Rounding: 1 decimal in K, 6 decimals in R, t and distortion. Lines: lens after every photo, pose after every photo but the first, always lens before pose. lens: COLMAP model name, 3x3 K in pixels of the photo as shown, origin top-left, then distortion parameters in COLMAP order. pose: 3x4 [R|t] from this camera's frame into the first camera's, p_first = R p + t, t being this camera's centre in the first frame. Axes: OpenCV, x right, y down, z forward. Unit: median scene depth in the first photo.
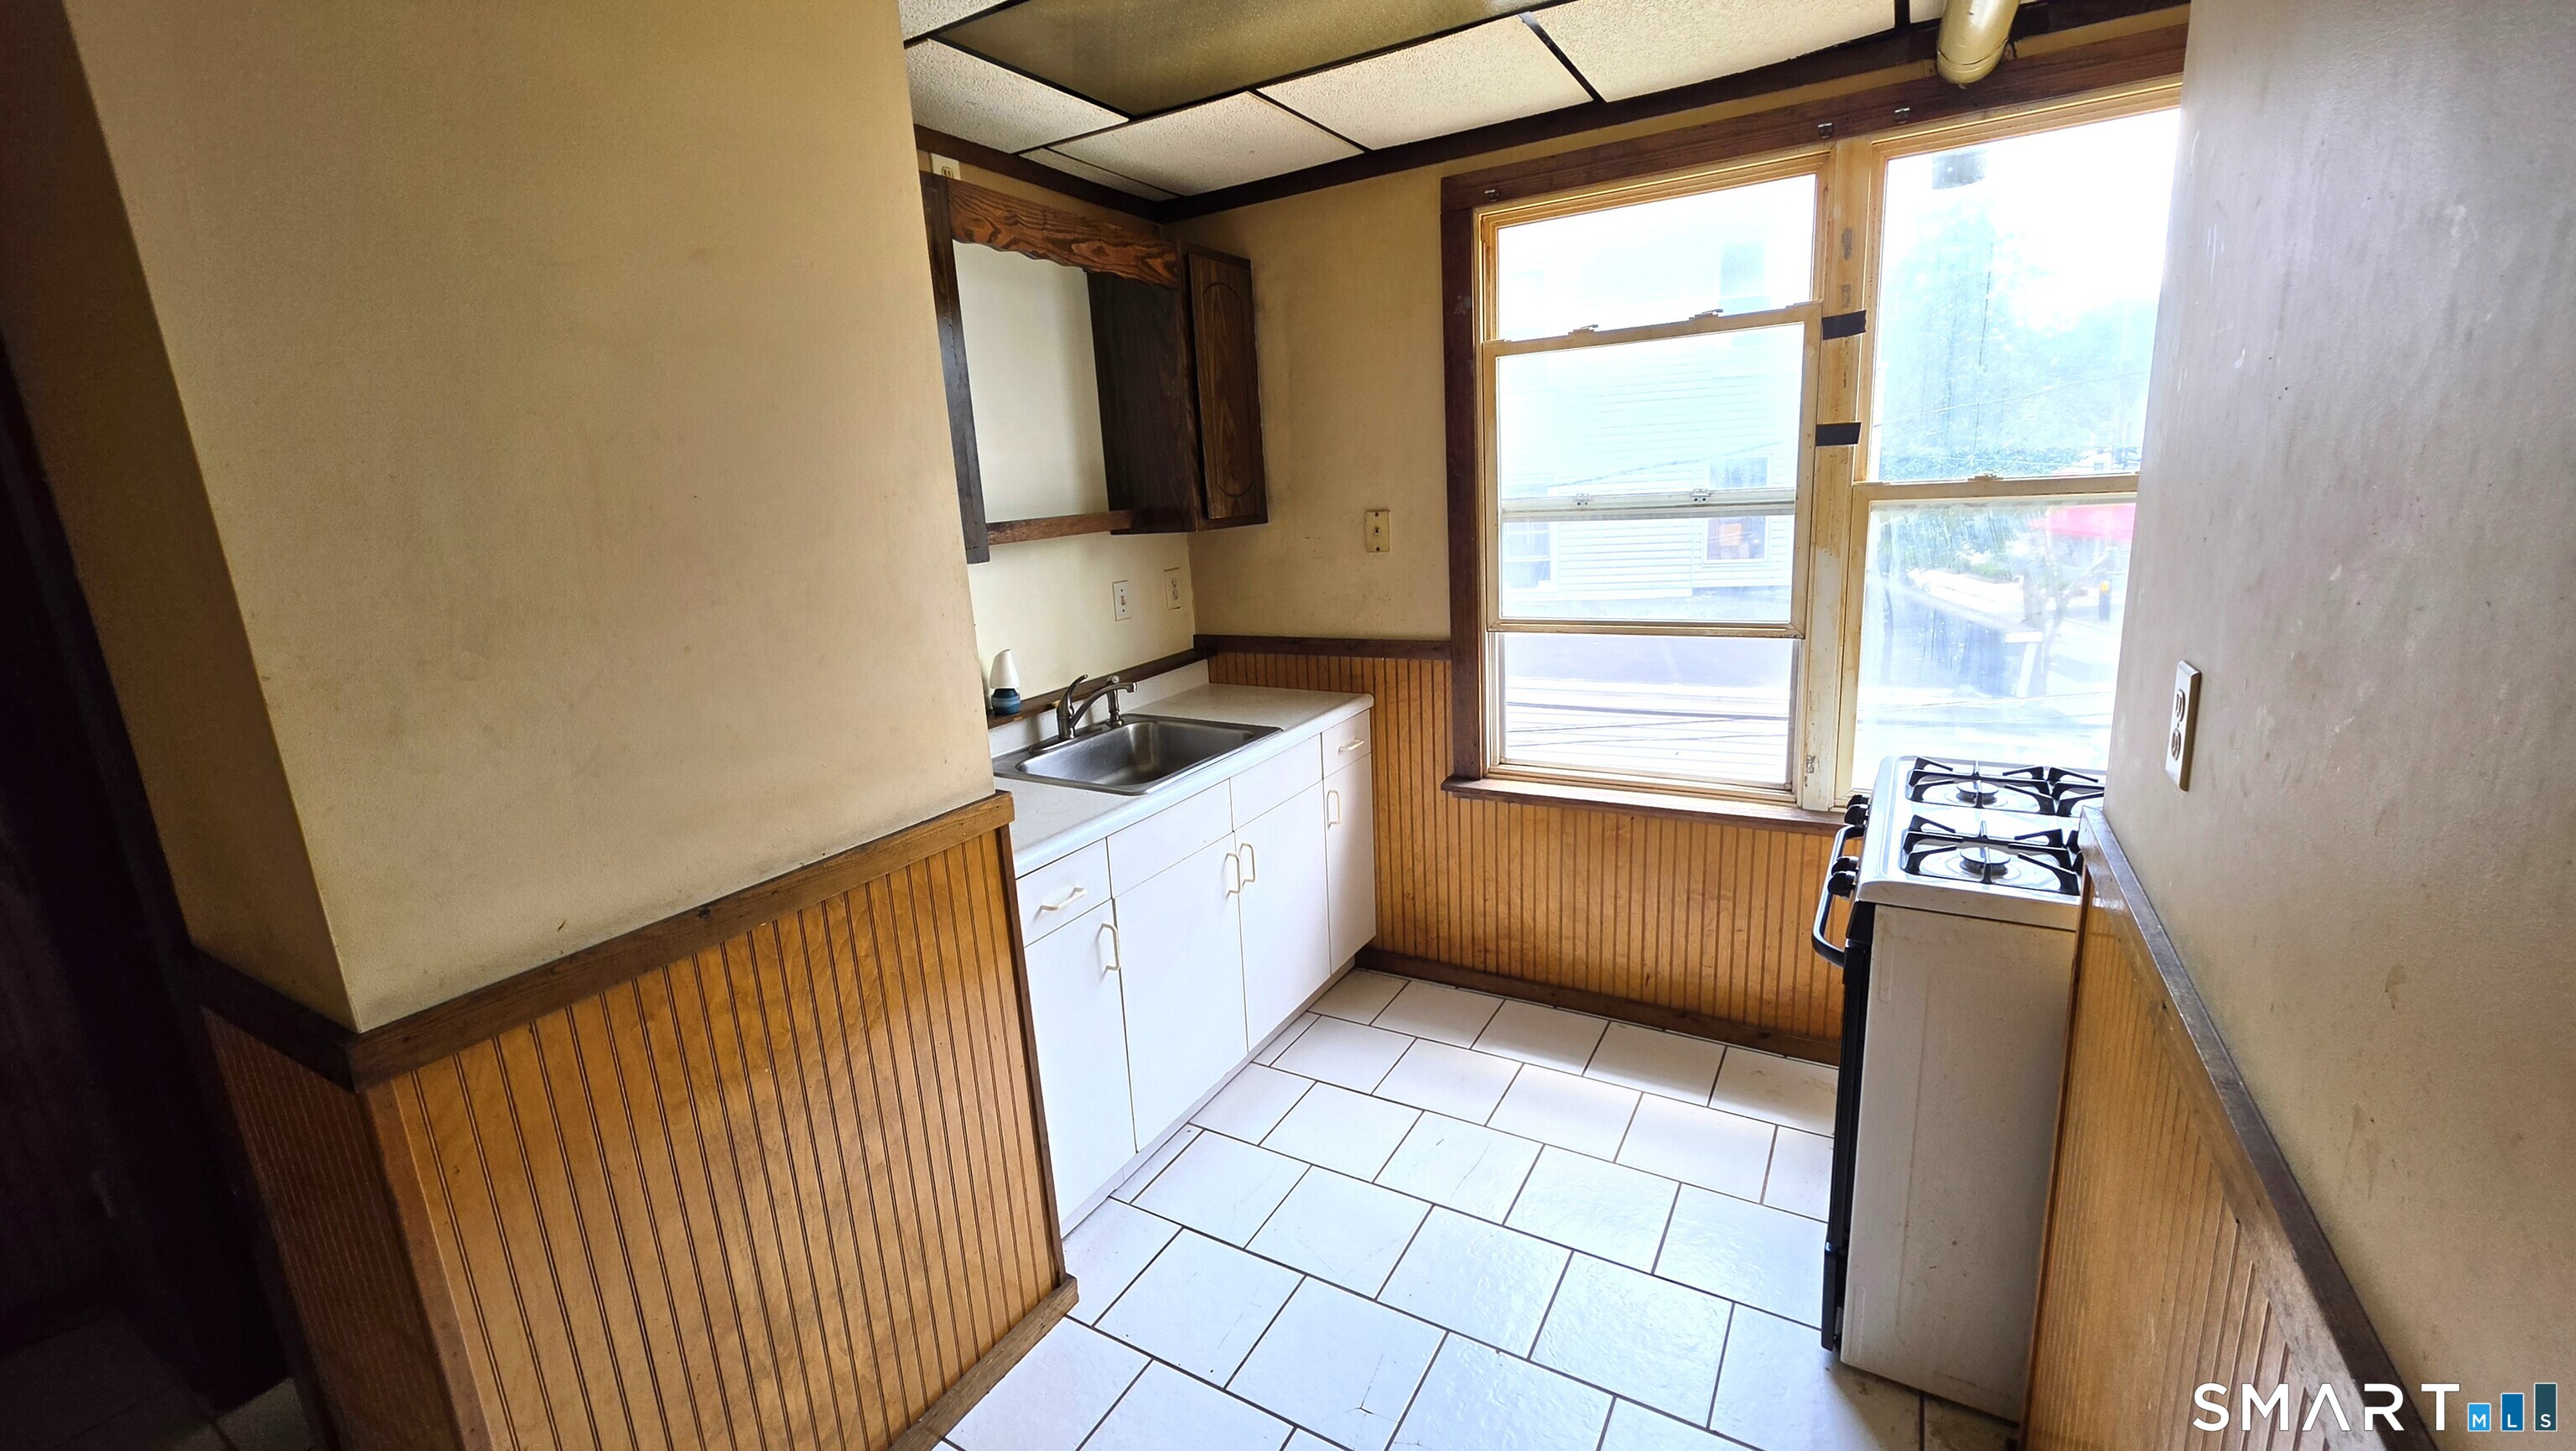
lens RADIAL K [[1028.2, 0, 1280.2], [0, 1028.2, 713.4], [0, 0, 1]] dist [-0.011668, 0.002801]
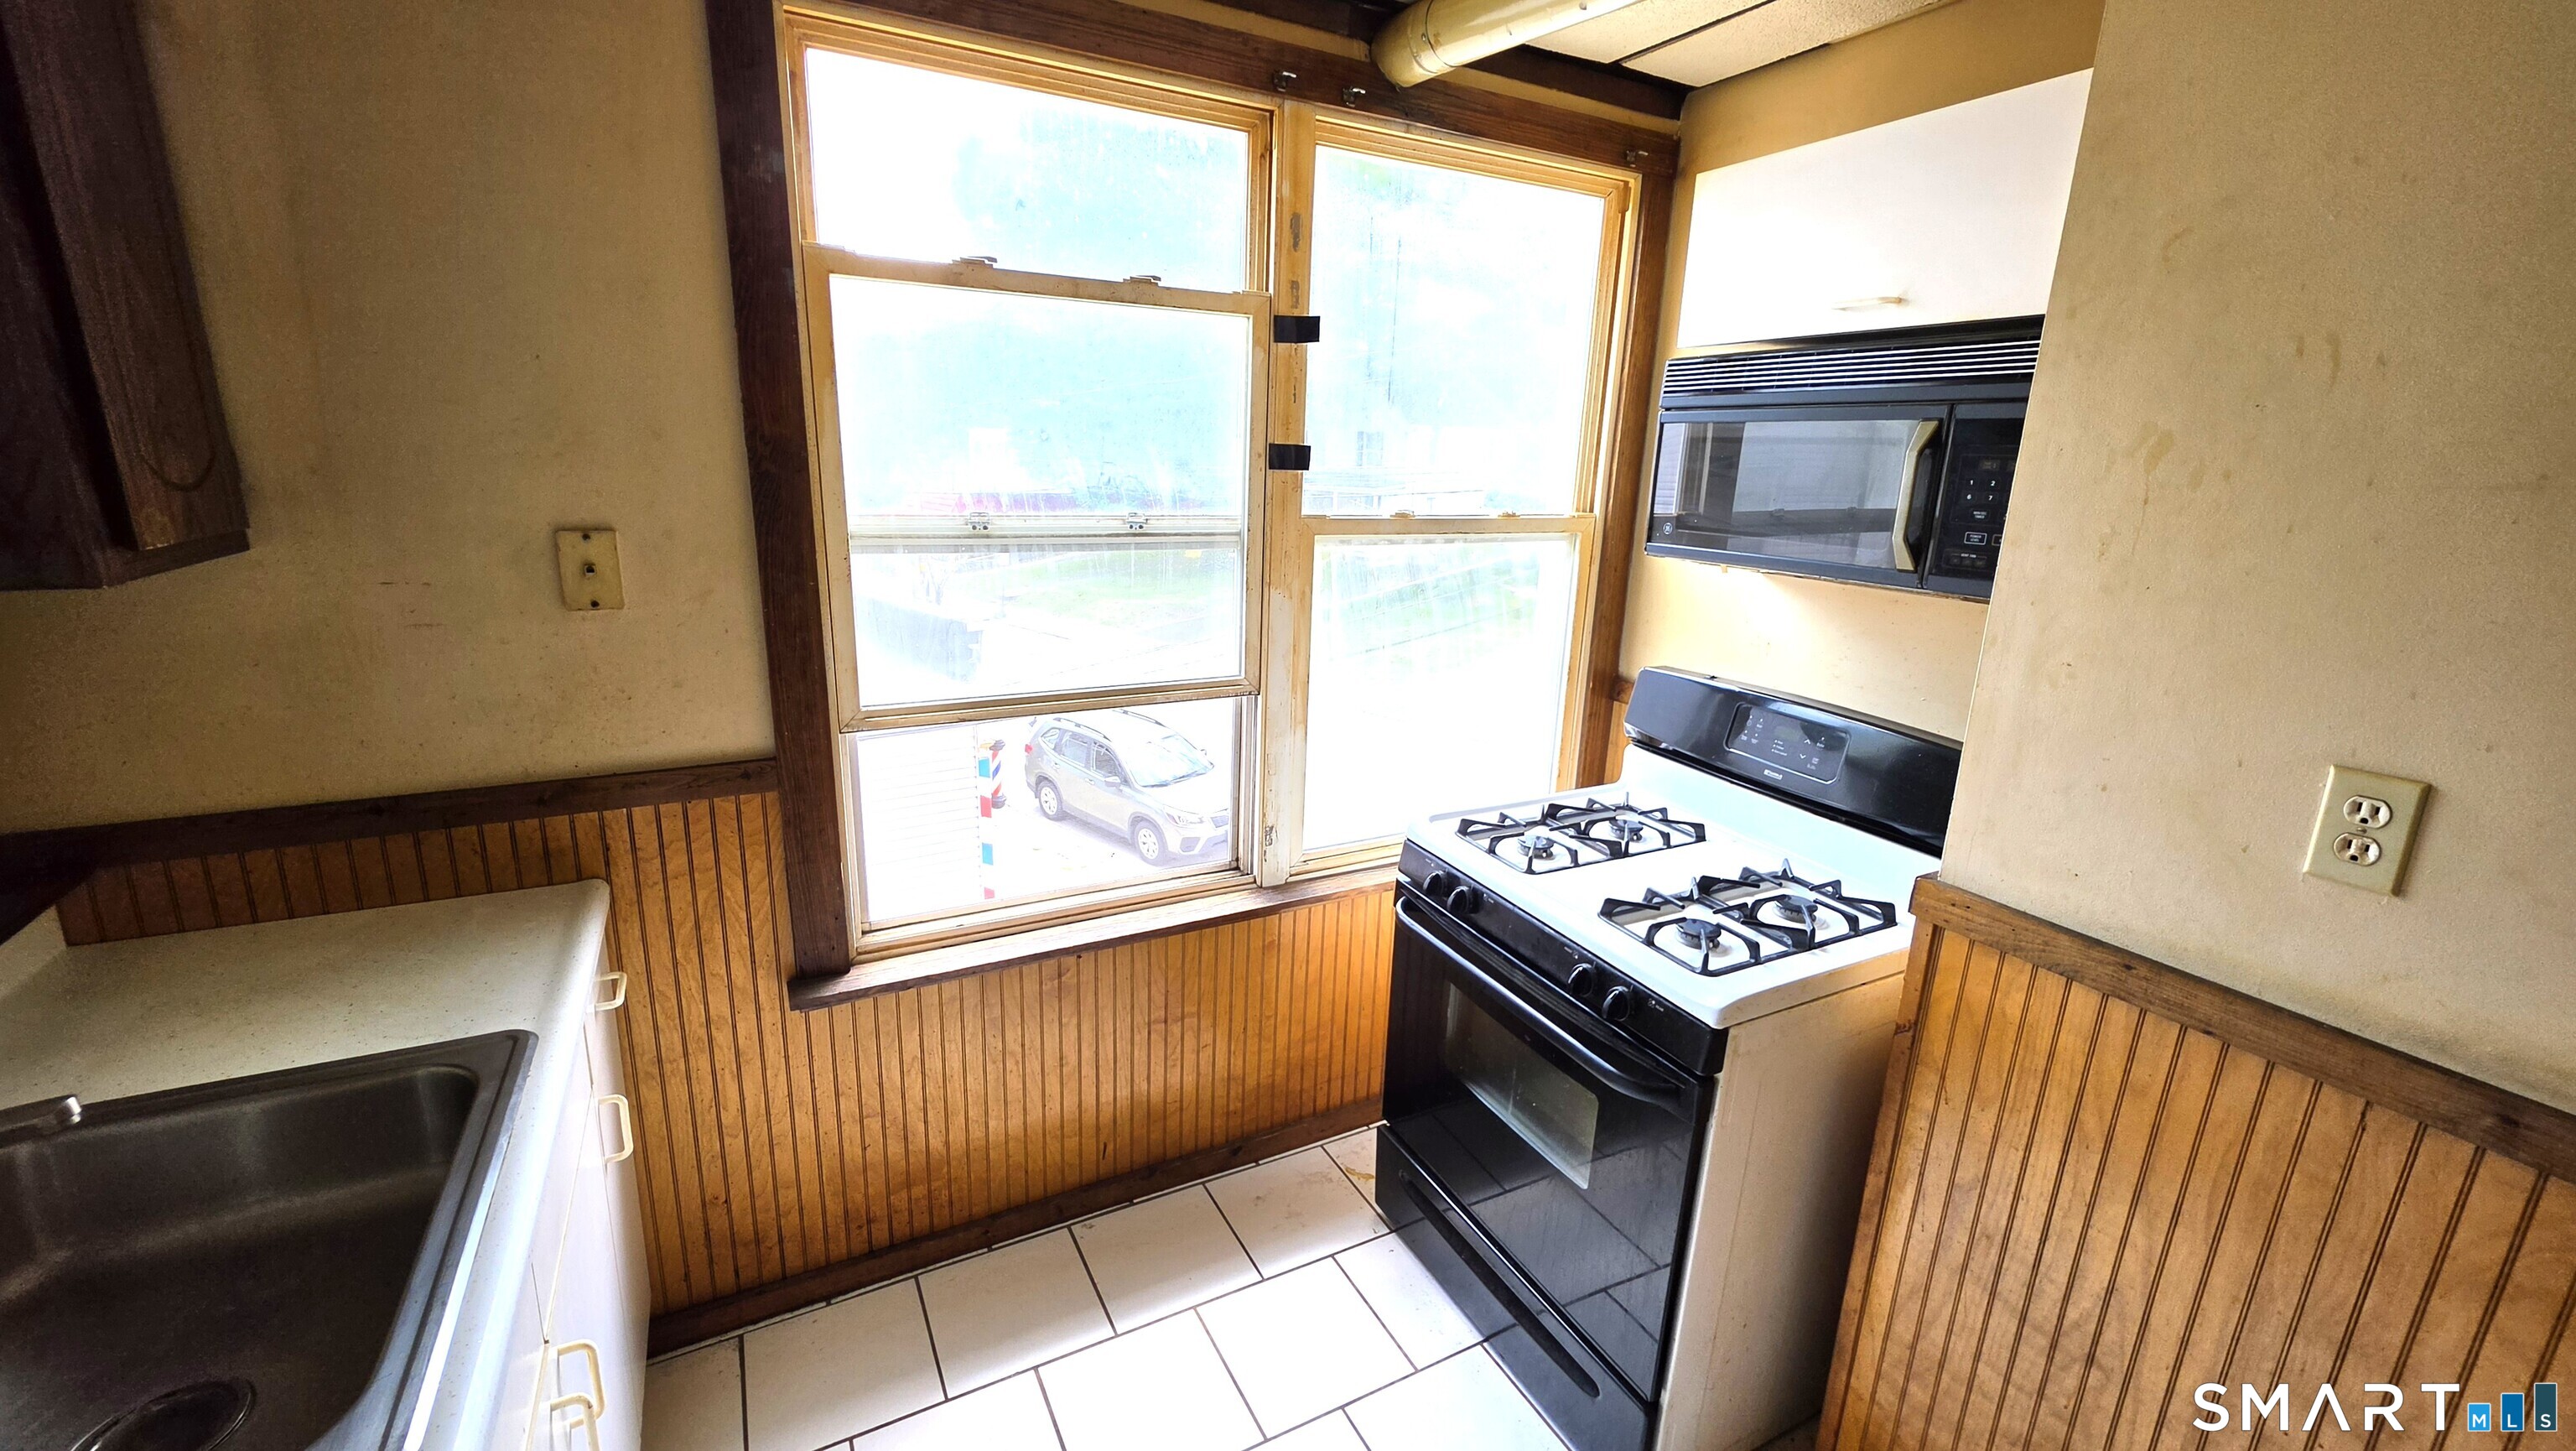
lens RADIAL K [[1028.2, 0, 1280.2], [0, 1028.2, 713.4], [0, 0, 1]] dist [-0.011668, 0.002801]
pose [[0.514861, -0.139931, 0.845777, -0.184086], [0.126887, 0.988161, 0.086246, -0.117161], [-0.847832, 0.062913, 0.526520, 0.489294]]
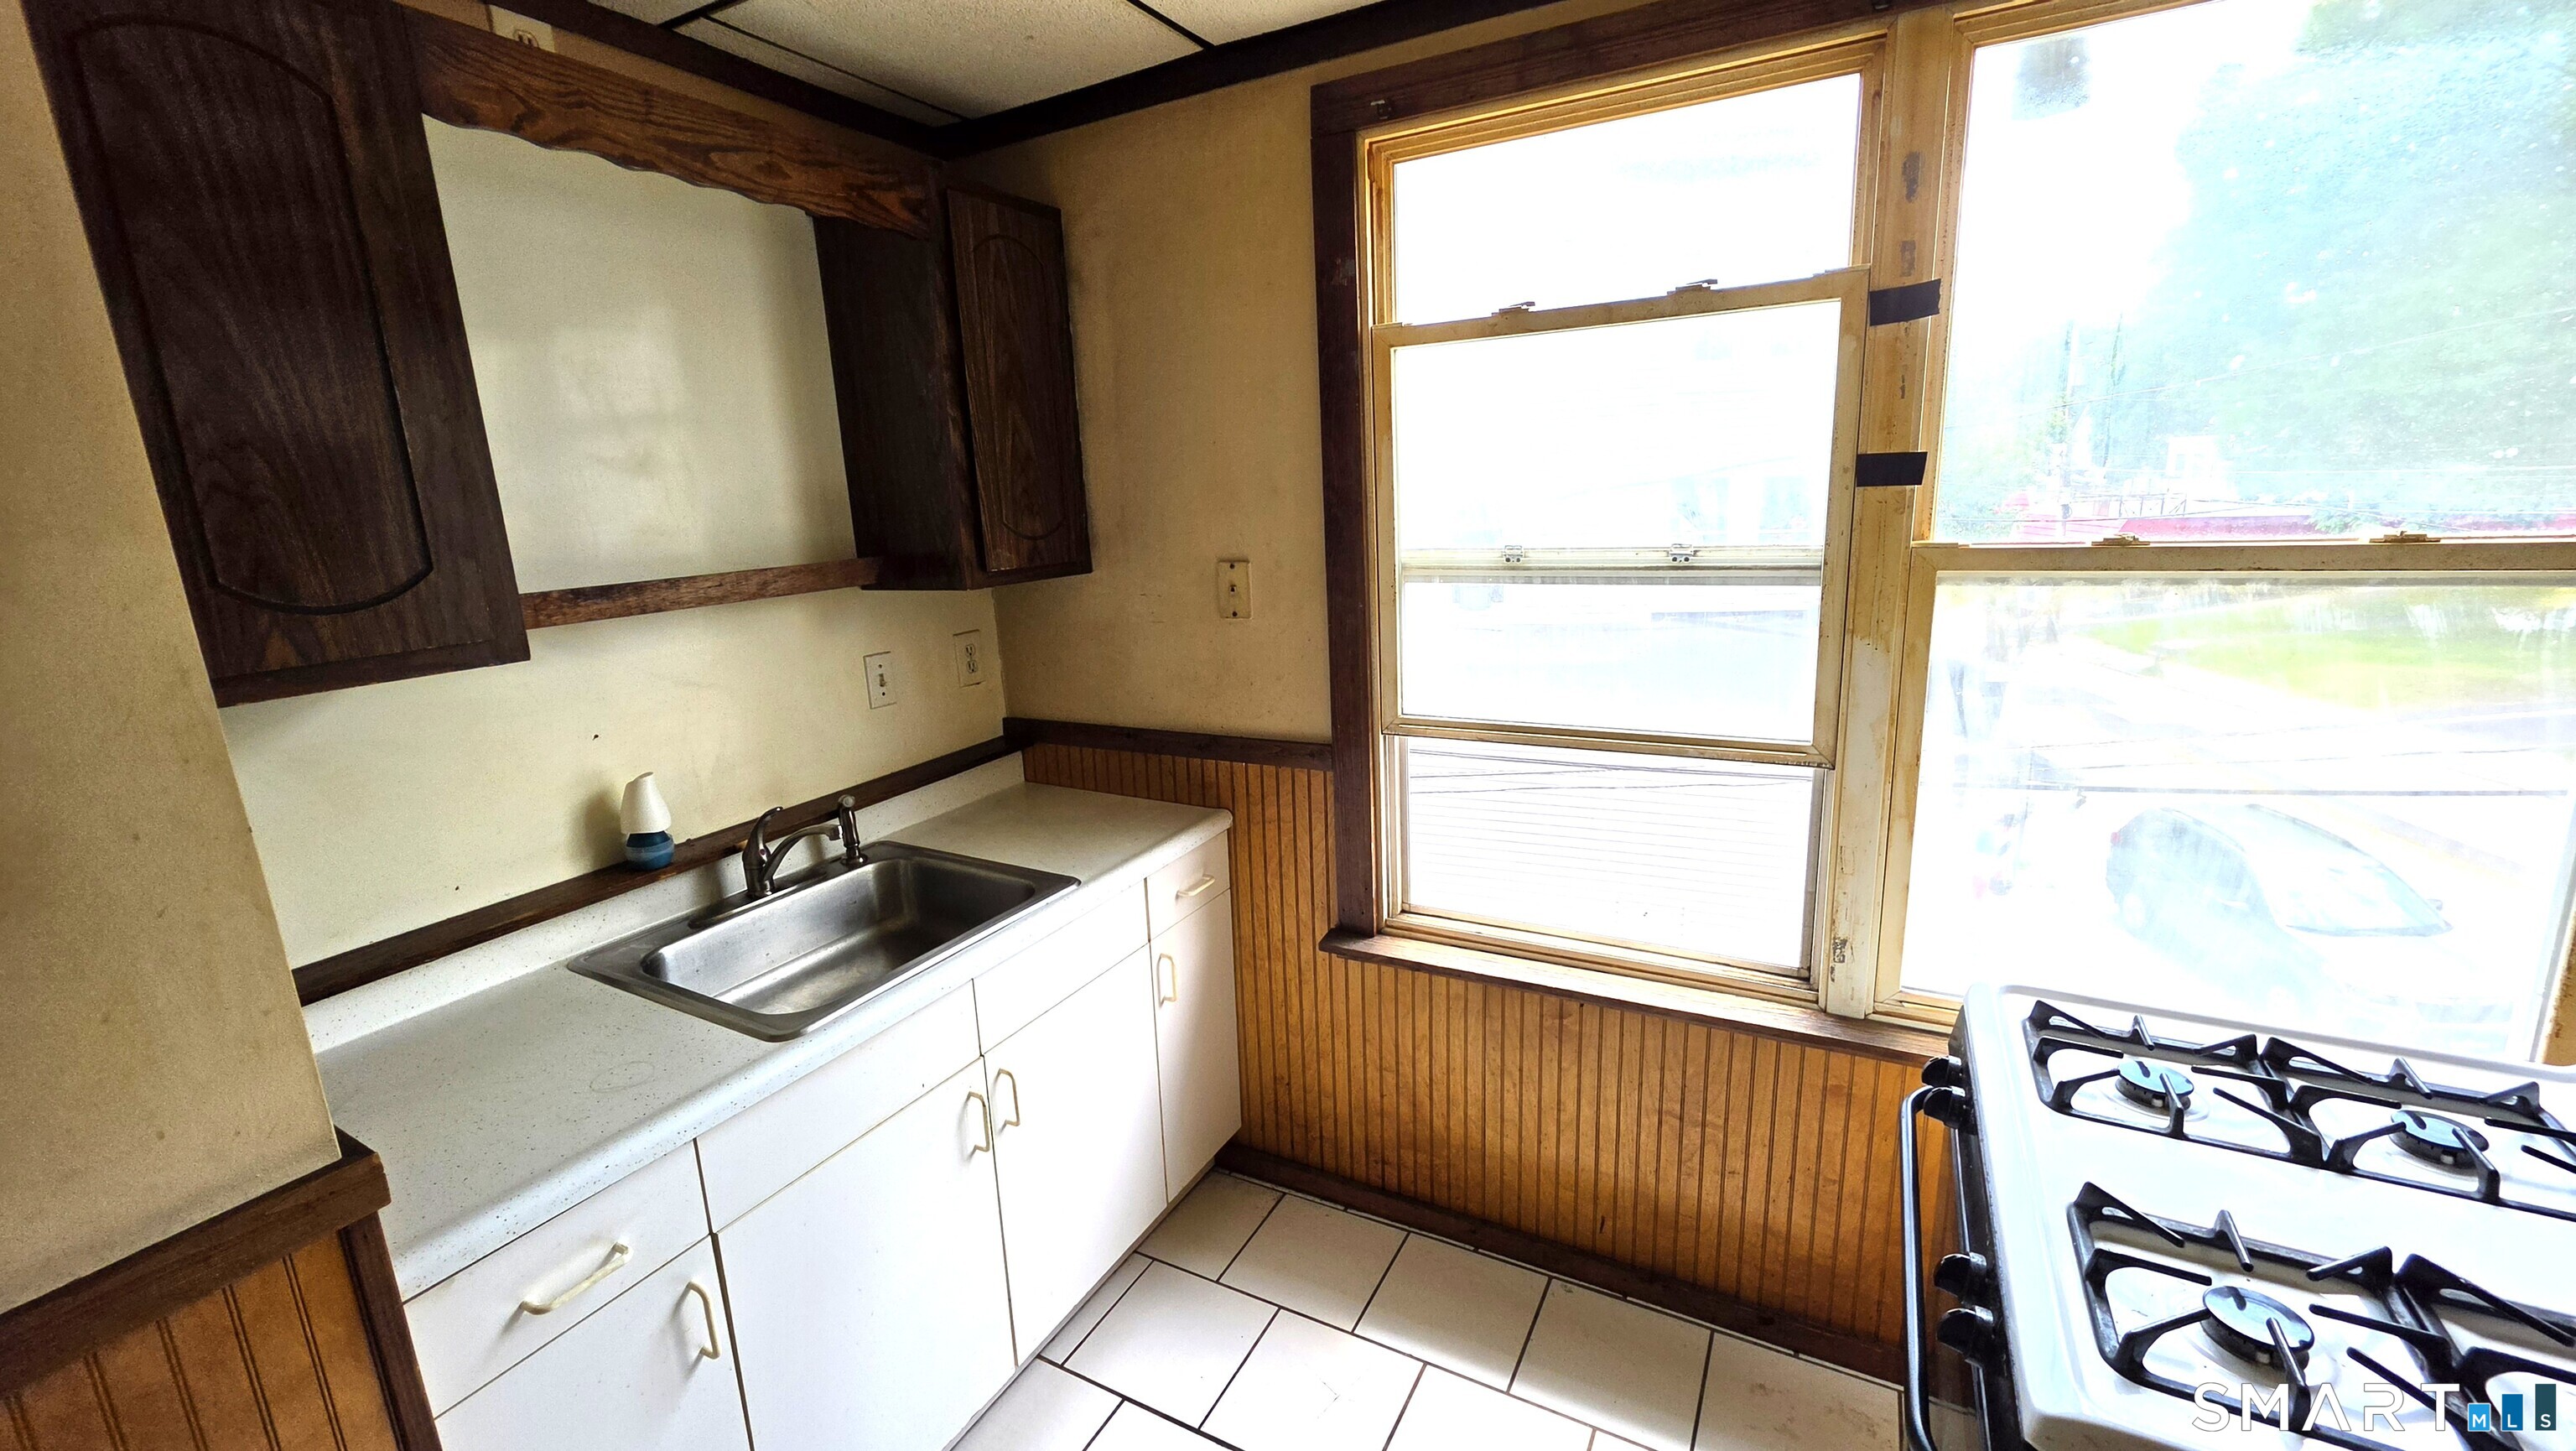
lens RADIAL K [[1028.2, 0, 1280.2], [0, 1028.2, 713.4], [0, 0, 1]] dist [-0.011668, 0.002801]
pose [[0.999258, 0.006619, 0.037936, 0.109977], [-0.006278, 0.999939, -0.009103, -0.092056], [-0.037994, 0.008858, 0.999239, 0.307858]]
